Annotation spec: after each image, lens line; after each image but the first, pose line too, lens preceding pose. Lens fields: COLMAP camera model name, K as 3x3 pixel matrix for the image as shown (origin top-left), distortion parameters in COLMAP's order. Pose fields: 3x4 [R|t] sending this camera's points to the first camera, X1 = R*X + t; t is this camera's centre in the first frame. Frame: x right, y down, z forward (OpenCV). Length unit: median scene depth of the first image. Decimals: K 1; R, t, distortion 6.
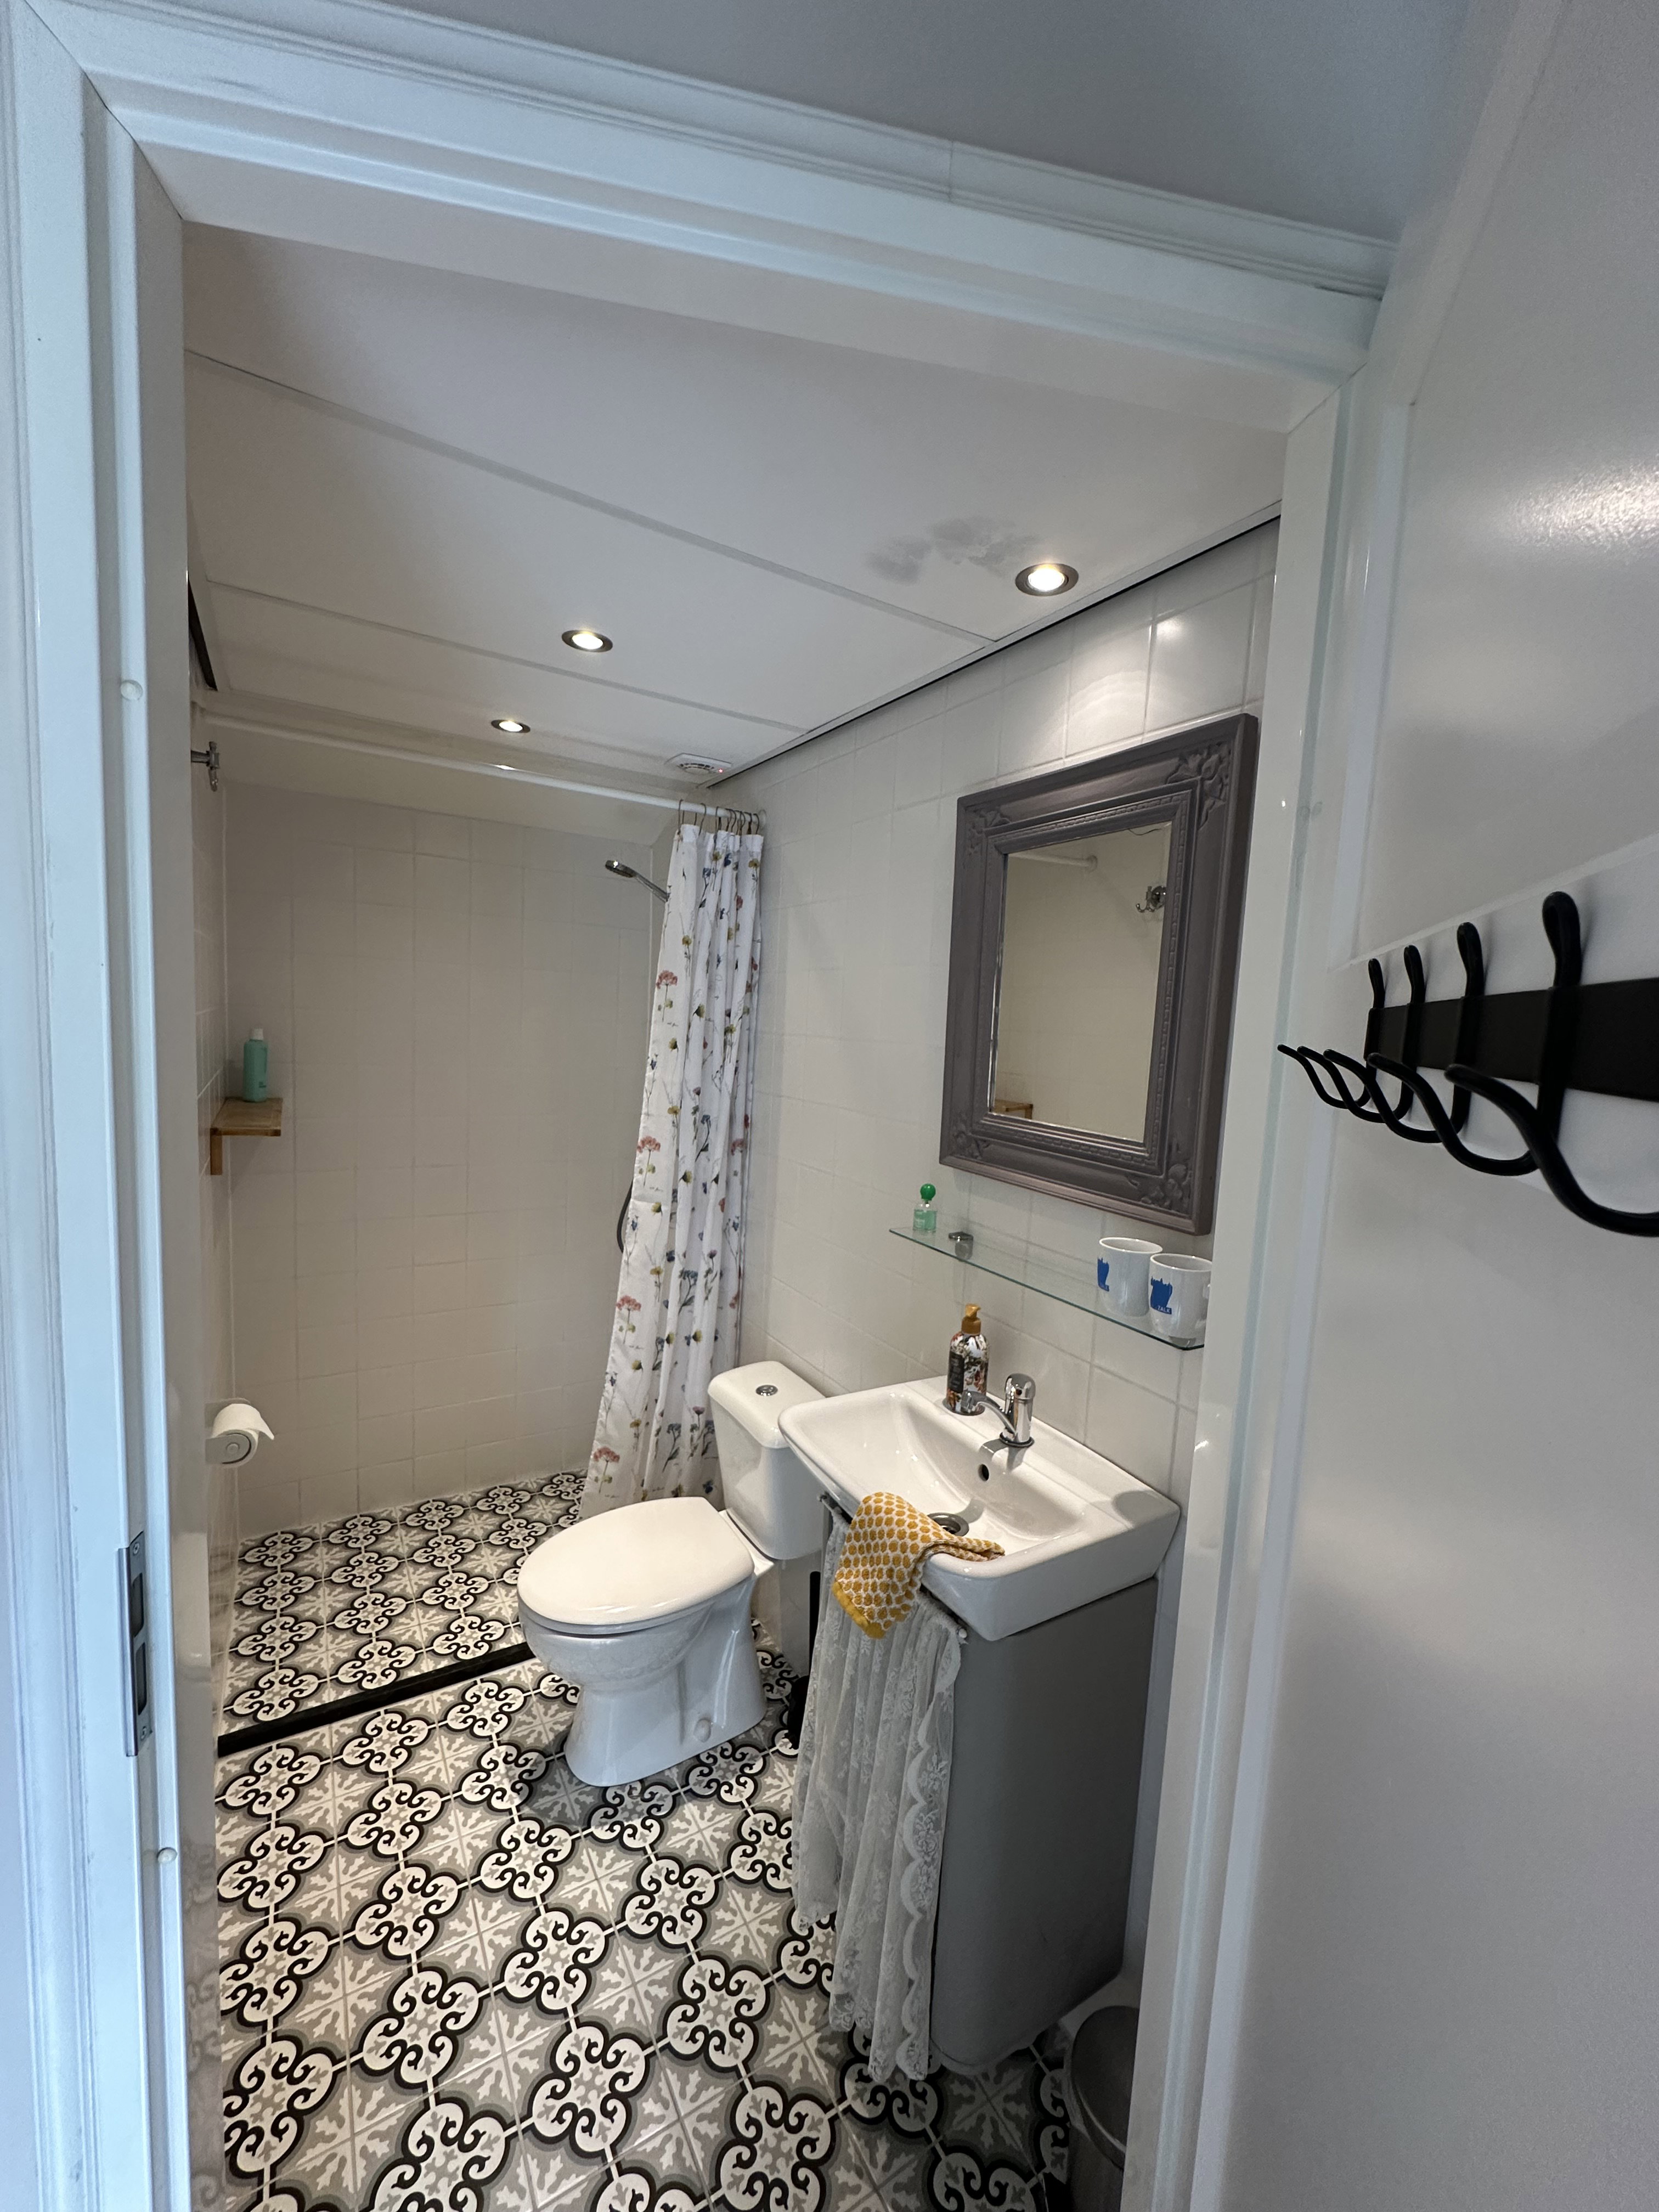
lens RADIAL K [[886.4, 0, 829.5], [0, 886.4, 1106.0], [0, 0, 1]] dist [-0.000804, 0.000373]
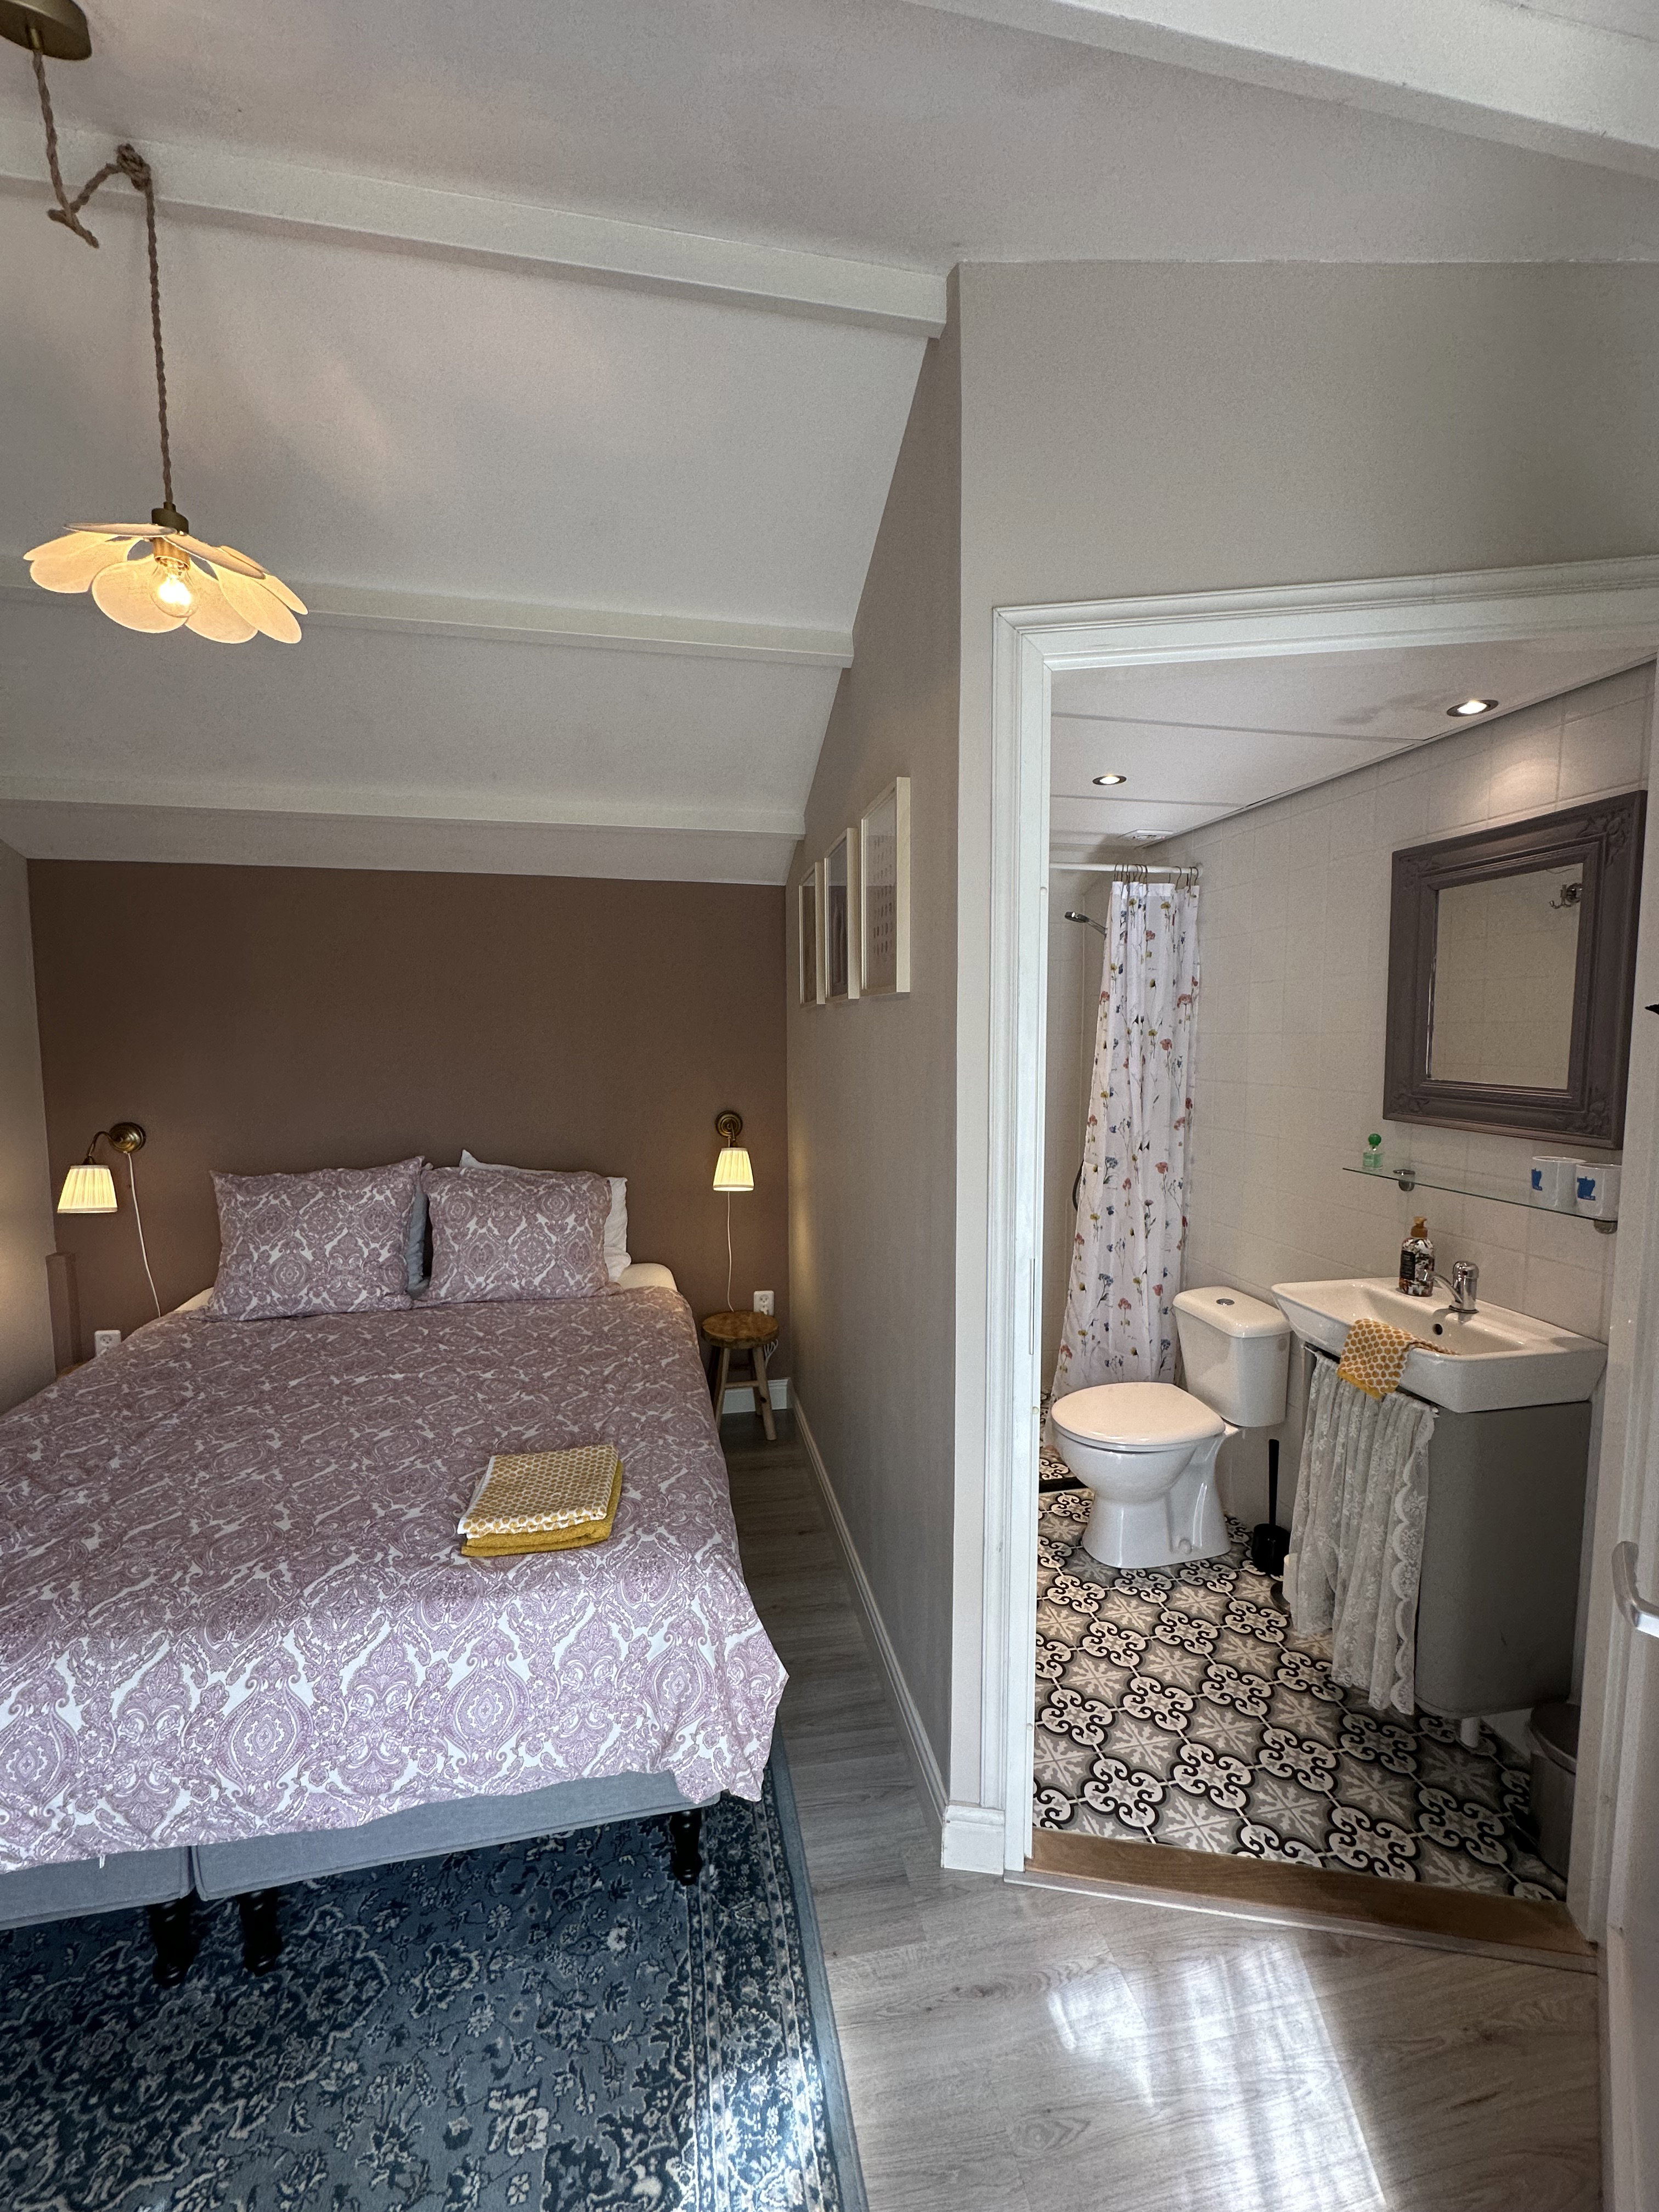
lens RADIAL K [[886.4, 0, 829.5], [0, 886.4, 1106.0], [0, 0, 1]] dist [-0.000804, 0.000373]
pose [[0.939370, -0.024850, -0.342005, -0.235494], [0.017558, 0.999548, -0.024399, 0.071855], [0.342457, 0.016915, 0.939381, -0.640270]]
